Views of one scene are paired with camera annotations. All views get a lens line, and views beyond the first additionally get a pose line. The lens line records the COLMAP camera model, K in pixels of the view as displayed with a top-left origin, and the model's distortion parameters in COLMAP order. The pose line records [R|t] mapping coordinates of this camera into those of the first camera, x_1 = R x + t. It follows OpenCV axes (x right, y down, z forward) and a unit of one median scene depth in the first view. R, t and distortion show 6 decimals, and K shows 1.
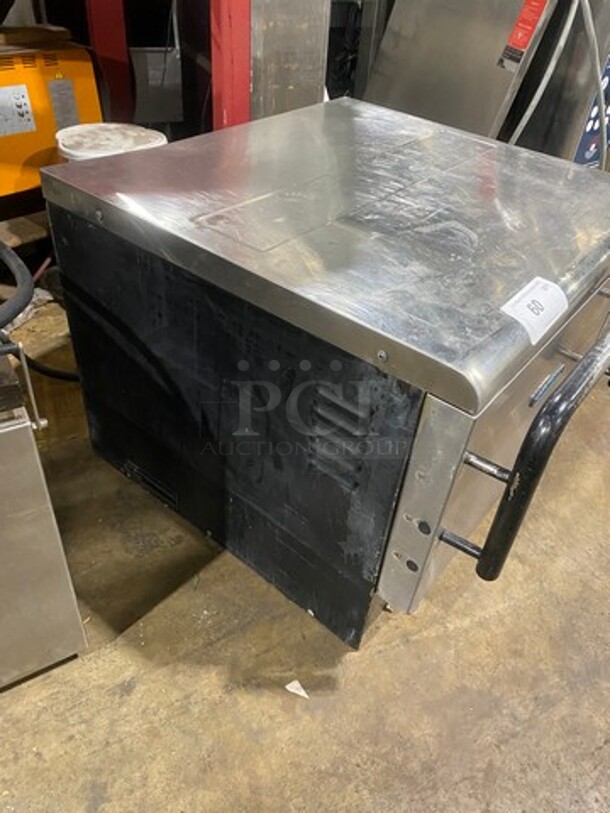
lens RADIAL K [[615.7, 0, 306.2], [0, 615.7, 394.9], [0, 0, 1]] dist [-0.001014, -0.003305]
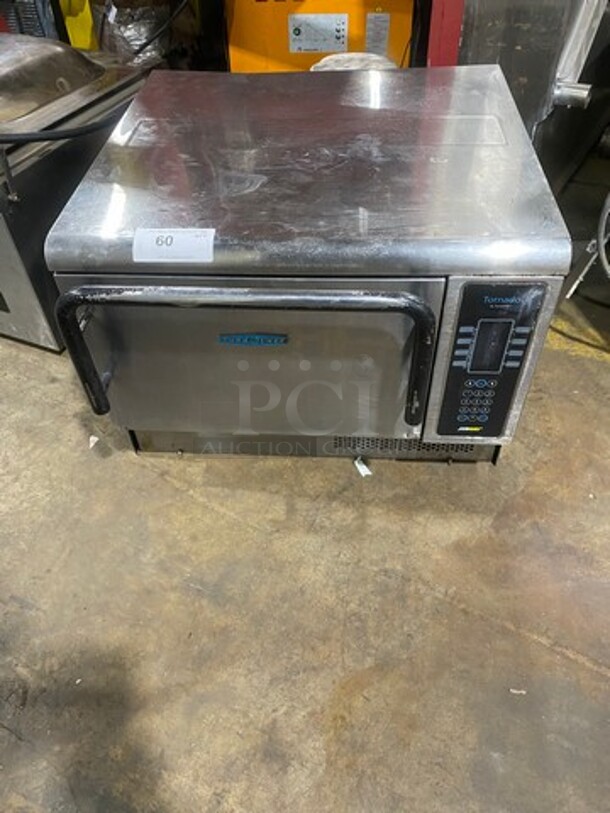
lens RADIAL K [[606.3, 0, 305.2], [0, 606.3, 378.2], [0, 0, 1]] dist [-0.004456, -0.003510]
pose [[0.565770, 0.504439, -0.652261, 0.690745], [-0.444168, 0.852907, 0.274342, -0.173831], [0.694708, 0.134499, 0.706606, 0.169099]]
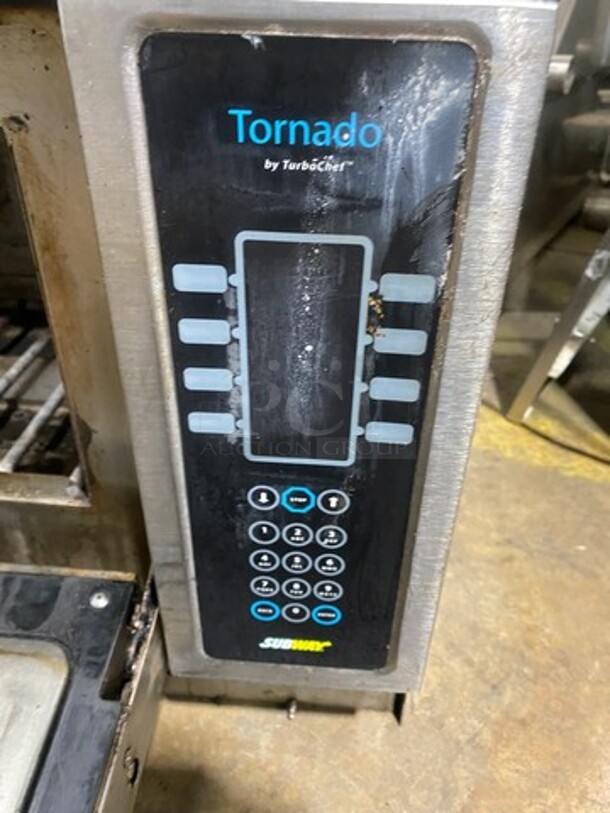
lens RADIAL K [[606.3, 0, 305.2], [0, 606.3, 378.2], [0, 0, 1]] dist [-0.004456, -0.003510]
pose [[0.562100, 0.370017, -0.739683, 0.507602], [-0.494424, 0.867275, 0.058120, -0.121344], [0.663014, 0.333048, 0.670441, 0.620606]]
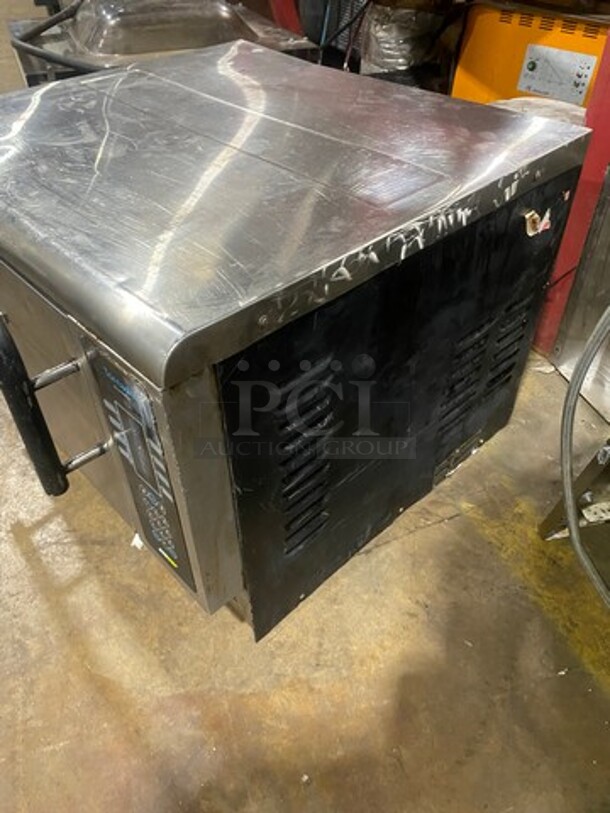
lens RADIAL K [[615.7, 0, 306.2], [0, 615.7, 394.9], [0, 0, 1]] dist [-0.001014, -0.003305]
pose [[-0.124018, 0.590585, -0.797389, 0.678605], [-0.621578, 0.580156, 0.526365, -0.430391], [0.773473, 0.560918, 0.295145, 0.678158]]
